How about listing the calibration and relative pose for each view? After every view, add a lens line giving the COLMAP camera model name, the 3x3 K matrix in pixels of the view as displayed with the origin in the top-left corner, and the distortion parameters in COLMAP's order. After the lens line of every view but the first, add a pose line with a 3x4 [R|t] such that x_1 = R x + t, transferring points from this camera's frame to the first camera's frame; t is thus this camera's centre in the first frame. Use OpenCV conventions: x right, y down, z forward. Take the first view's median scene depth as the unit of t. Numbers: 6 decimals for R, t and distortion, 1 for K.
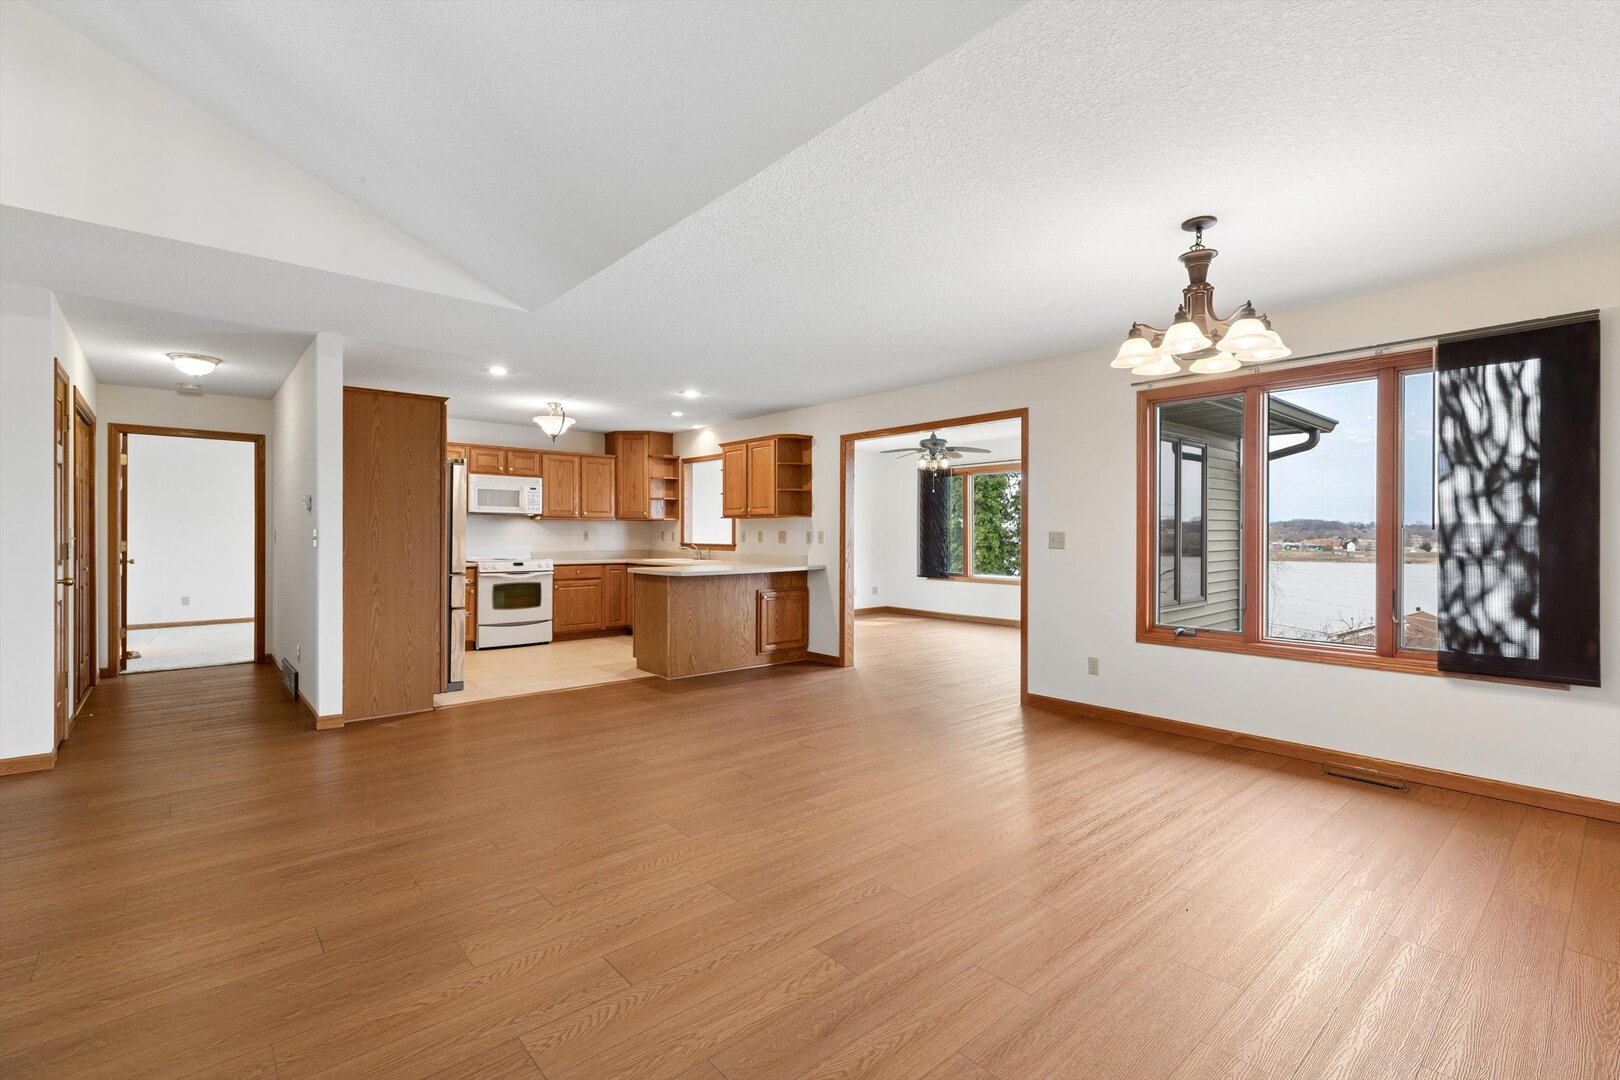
lens RADIAL K [[722.4, 0, 805.2], [0, 722.4, 534.2], [0, 0, 1]] dist [0.003613, 0.000127]
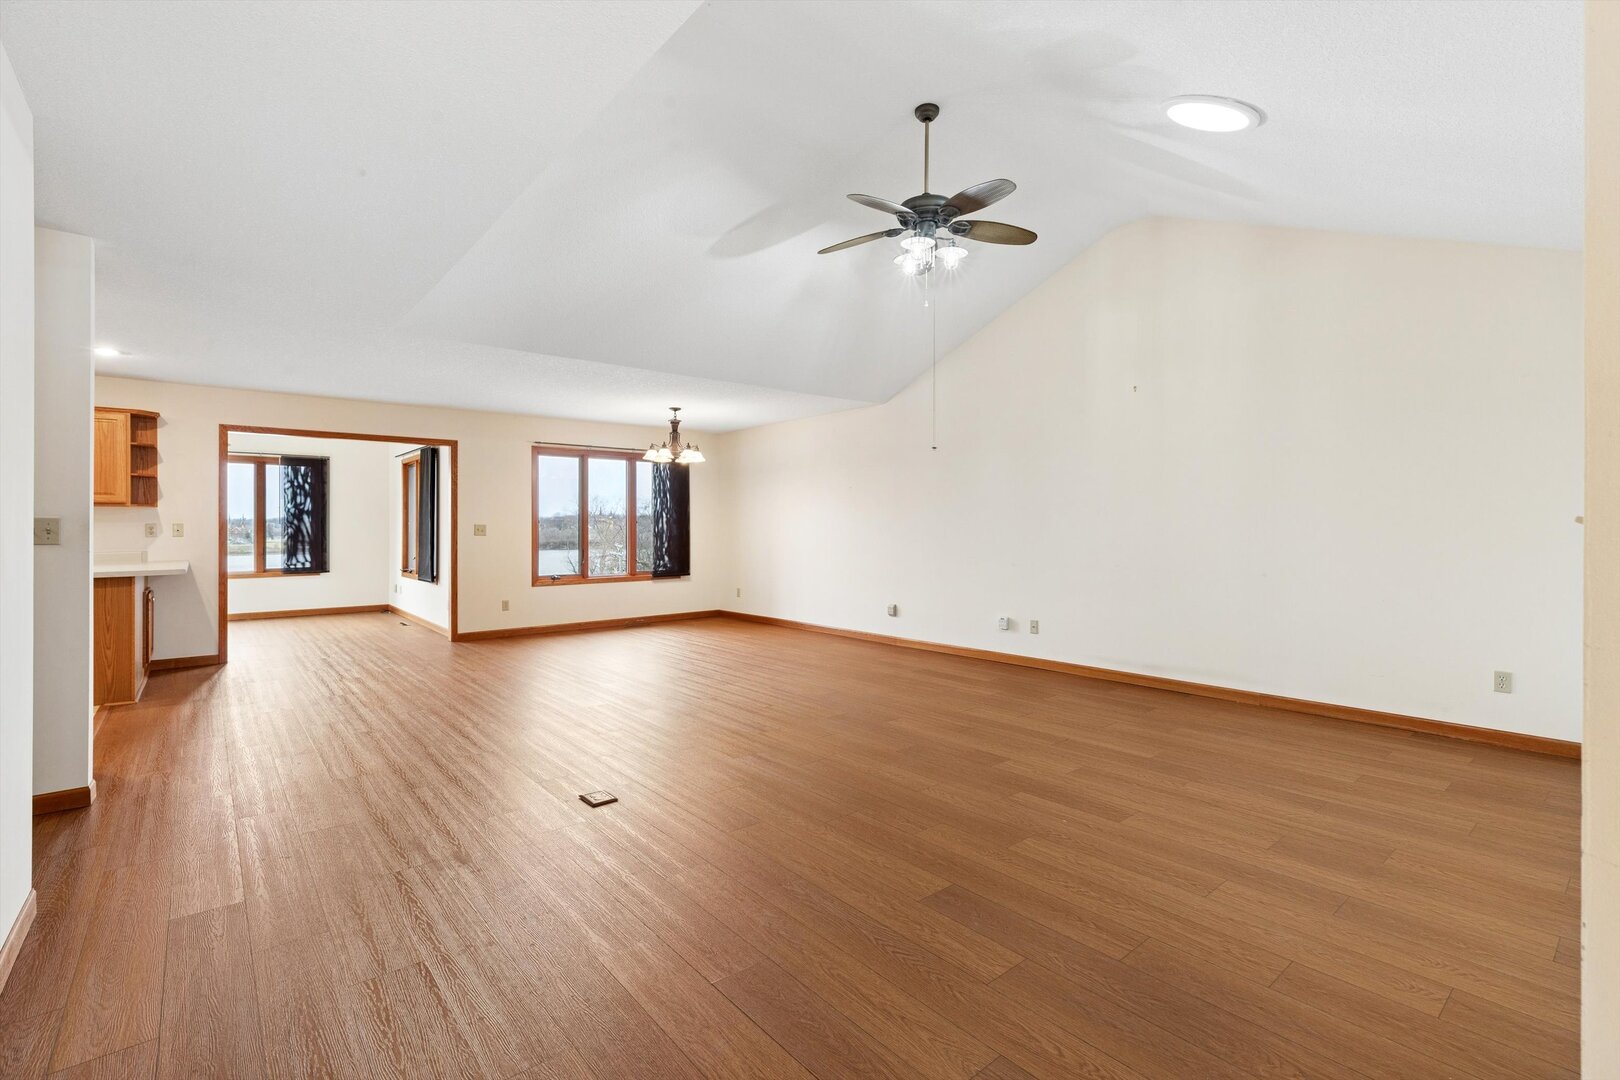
lens RADIAL K [[728.8, 0, 814.6], [0, 728.8, 528.1], [0, 0, 1]] dist [0.001978, 0.000219]
pose [[0.012781, -0.003711, 0.999911, -0.869434], [0.002236, 0.999991, 0.003683, 0.000403], [-0.999916, 0.002189, 0.012789, 0.186421]]
